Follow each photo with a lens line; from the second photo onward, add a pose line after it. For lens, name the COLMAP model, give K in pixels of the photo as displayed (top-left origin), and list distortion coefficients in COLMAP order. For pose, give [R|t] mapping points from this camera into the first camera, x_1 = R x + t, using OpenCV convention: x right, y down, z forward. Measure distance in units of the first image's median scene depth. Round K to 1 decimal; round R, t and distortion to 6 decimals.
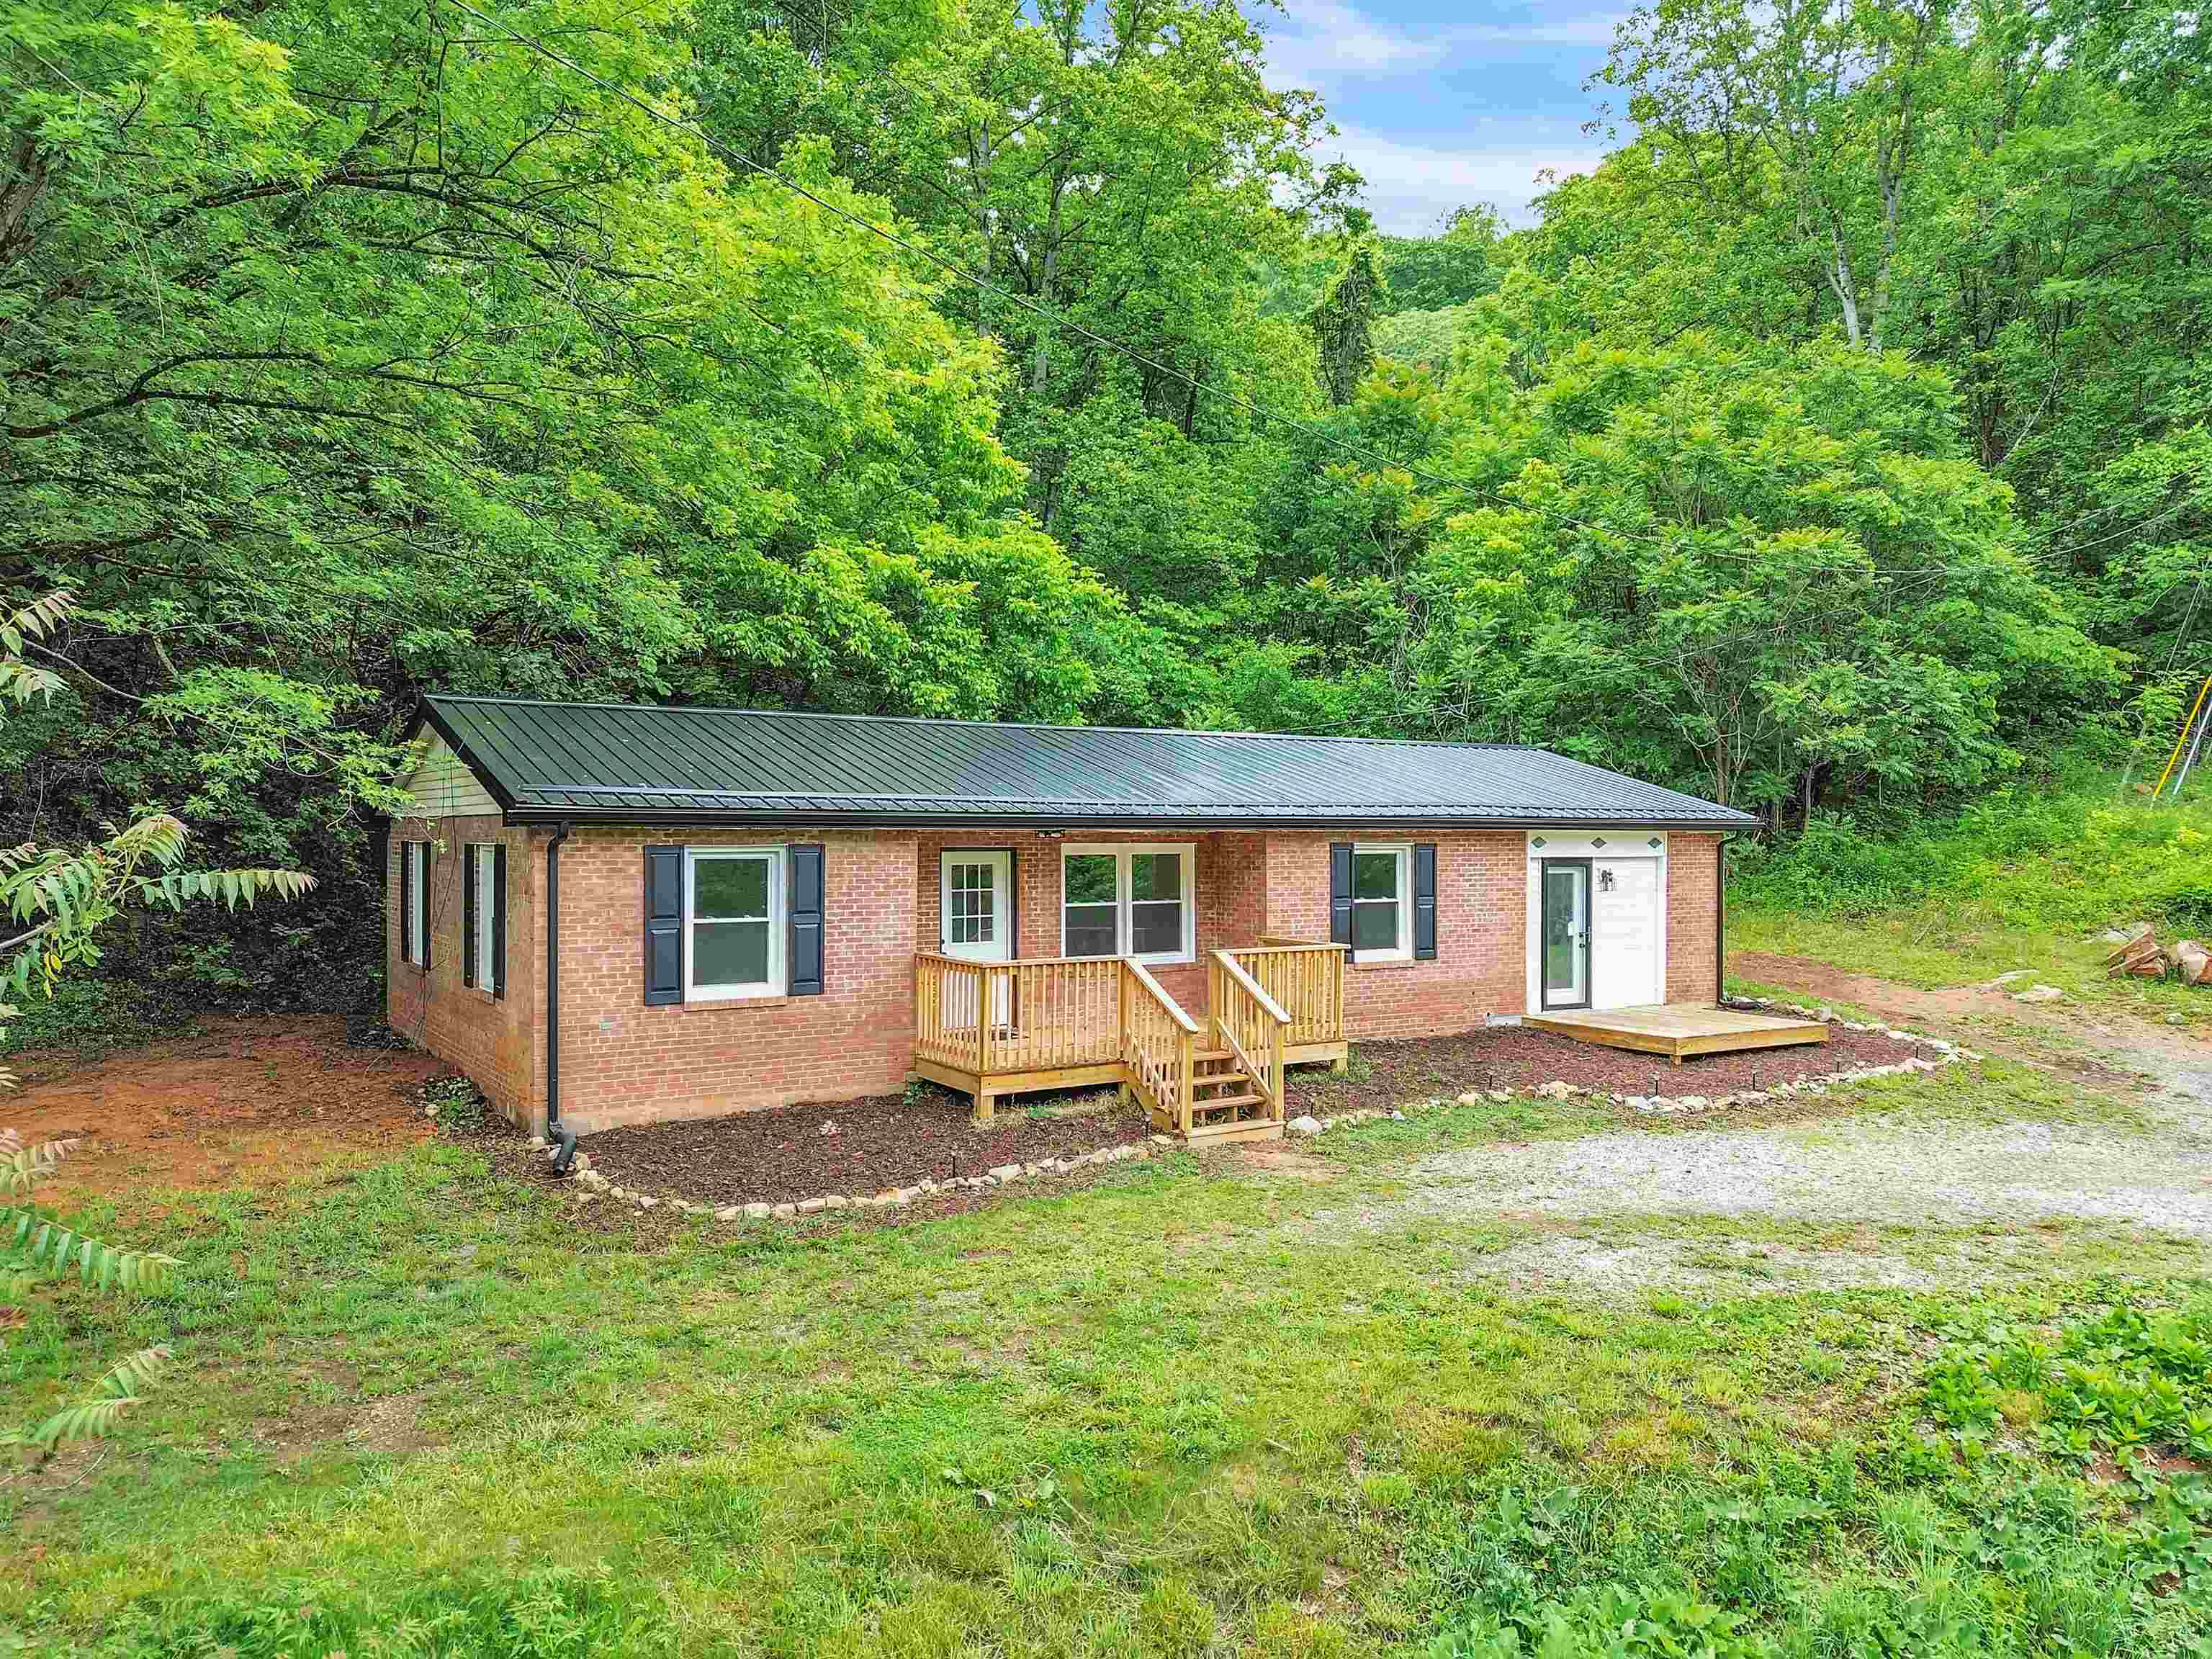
lens RADIAL K [[1583.3, 0, 1106.0], [0, 1583.3, 829.5], [0, 0, 1]] dist [0.052746, -0.003505]
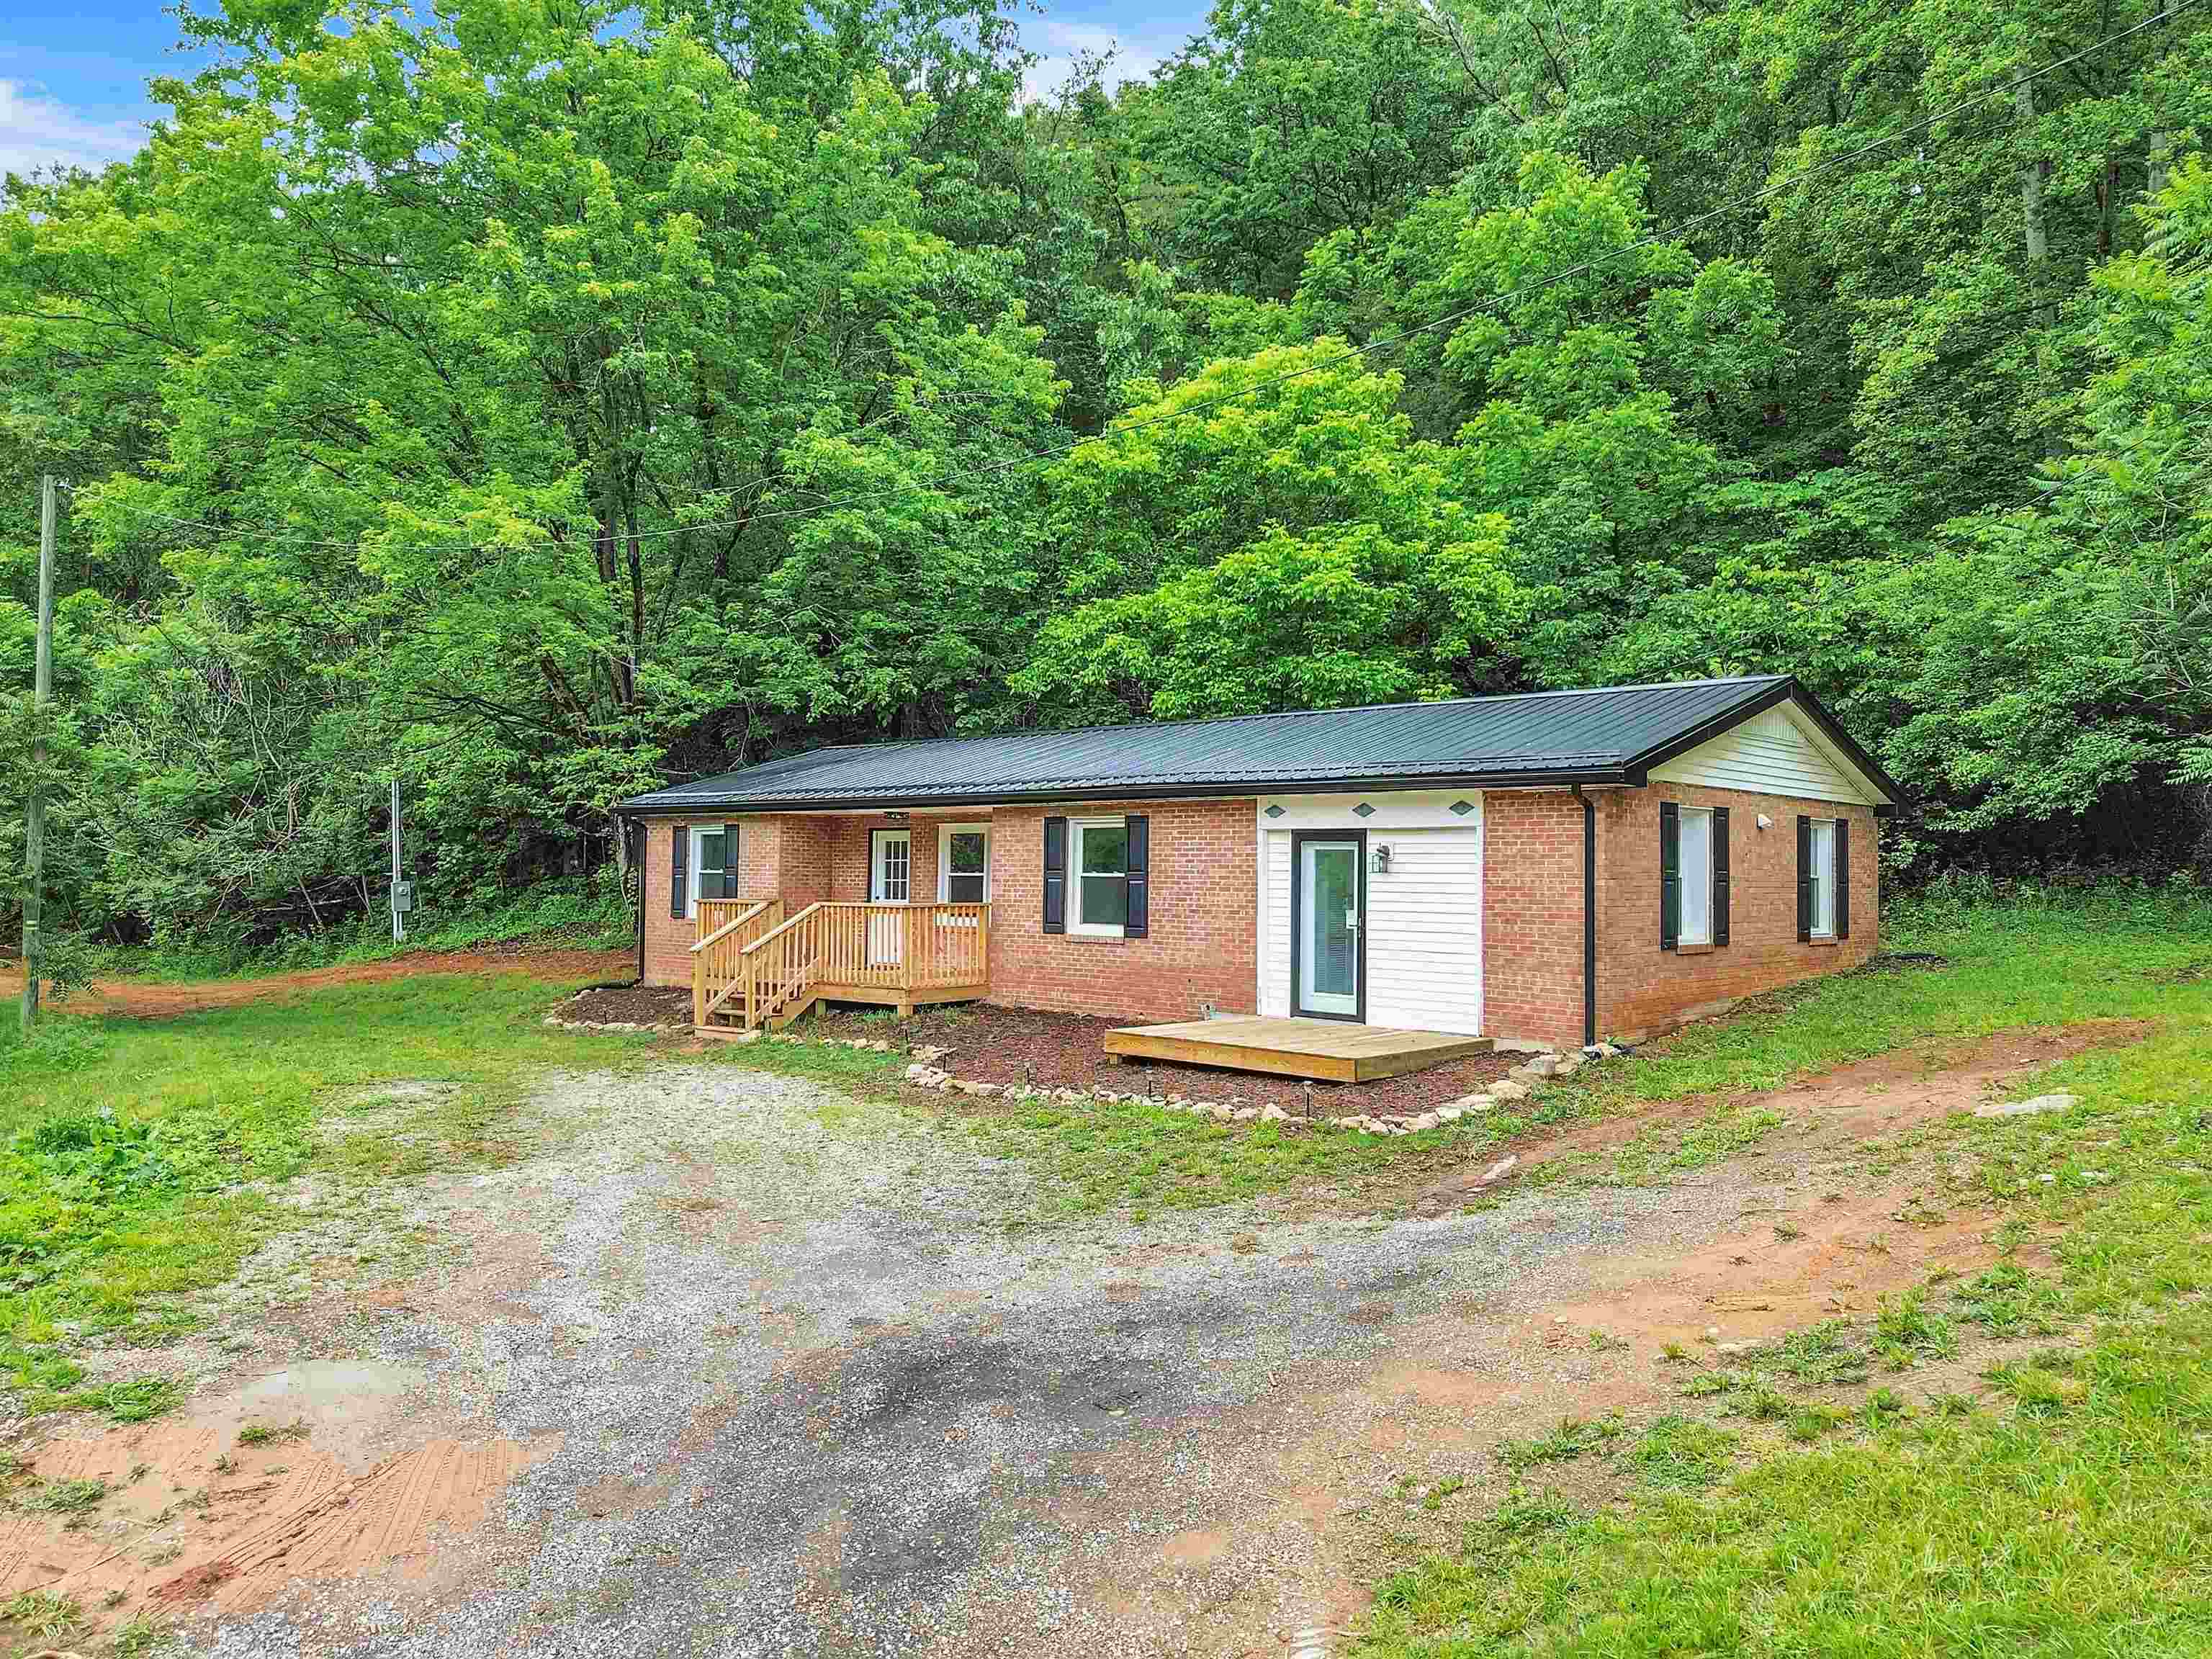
lens RADIAL K [[1583.3, 0, 1106.0], [0, 1583.3, 829.5], [0, 0, 1]] dist [0.052746, -0.003505]
pose [[0.252368, -0.028743, -0.967204, 1.099641], [-0.011532, 0.999398, -0.032709, 0.047997], [0.967563, 0.019408, 0.251885, 0.746646]]
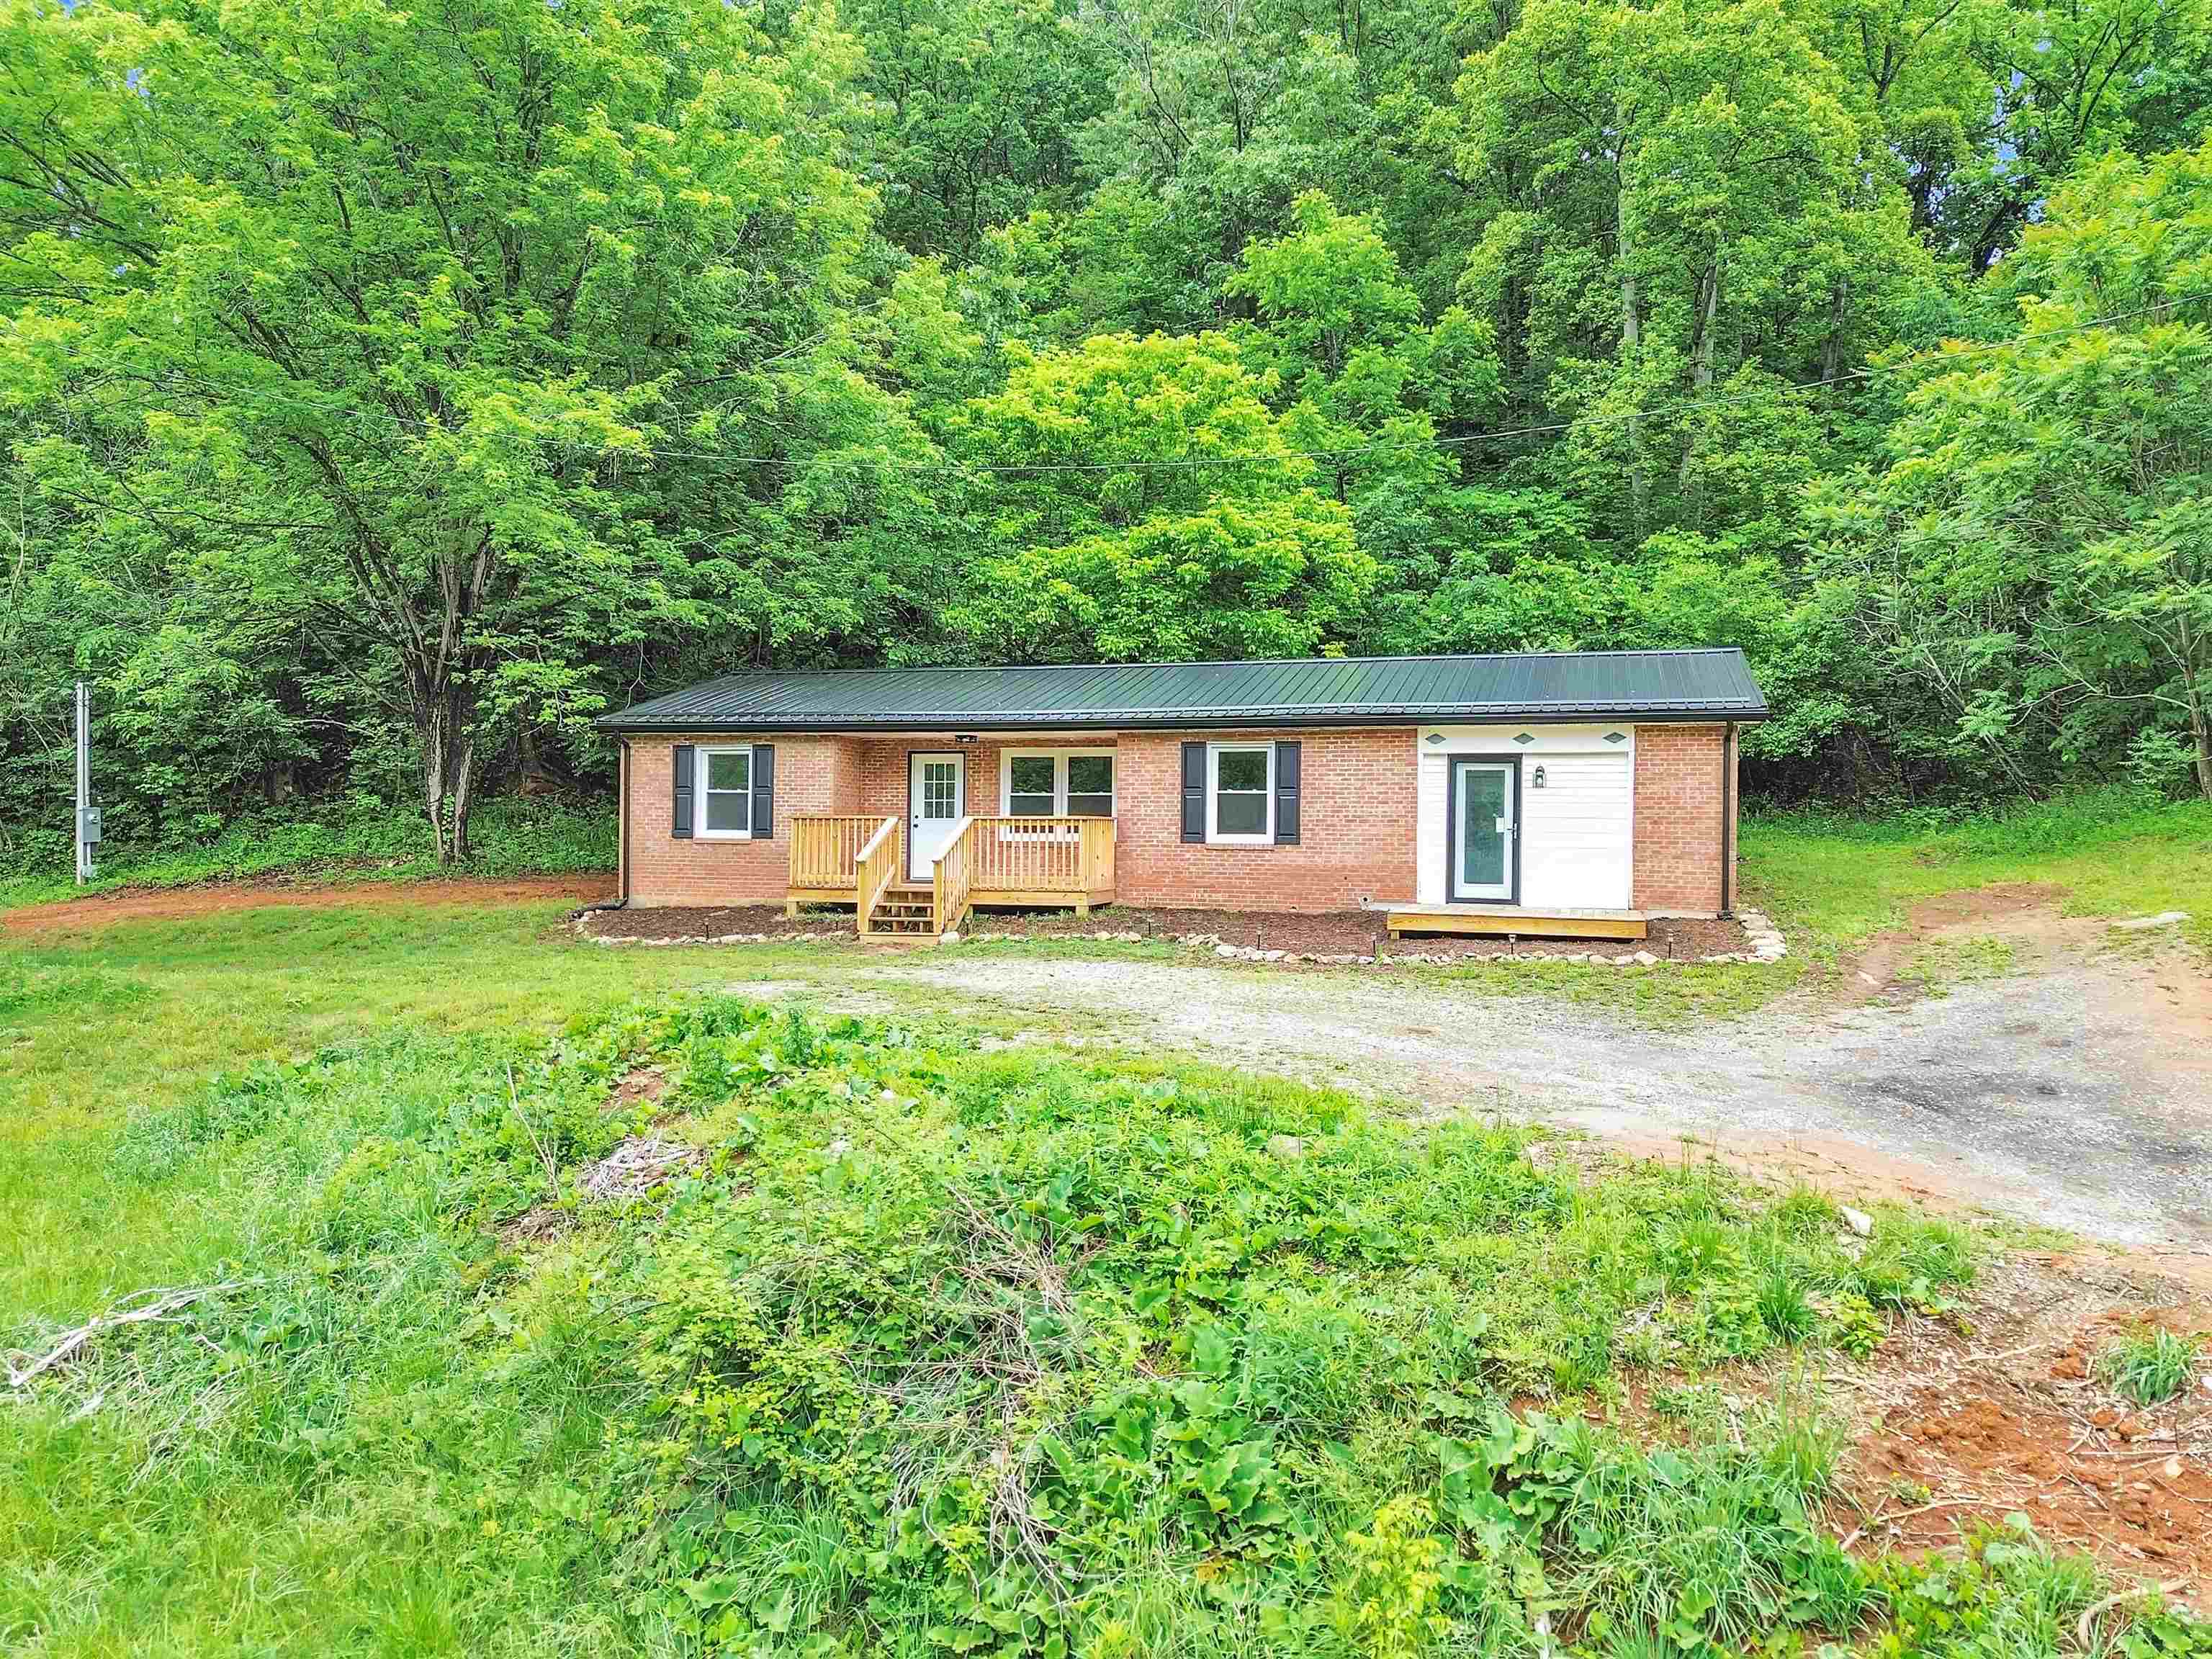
lens RADIAL K [[1583.3, 0, 1106.0], [0, 1583.3, 829.5], [0, 0, 1]] dist [0.052746, -0.003505]
pose [[0.635853, -0.000247, -0.771810, 0.975261], [-0.009636, 0.999919, -0.008258, 0.081179], [0.771750, 0.012688, 0.635800, 0.197719]]
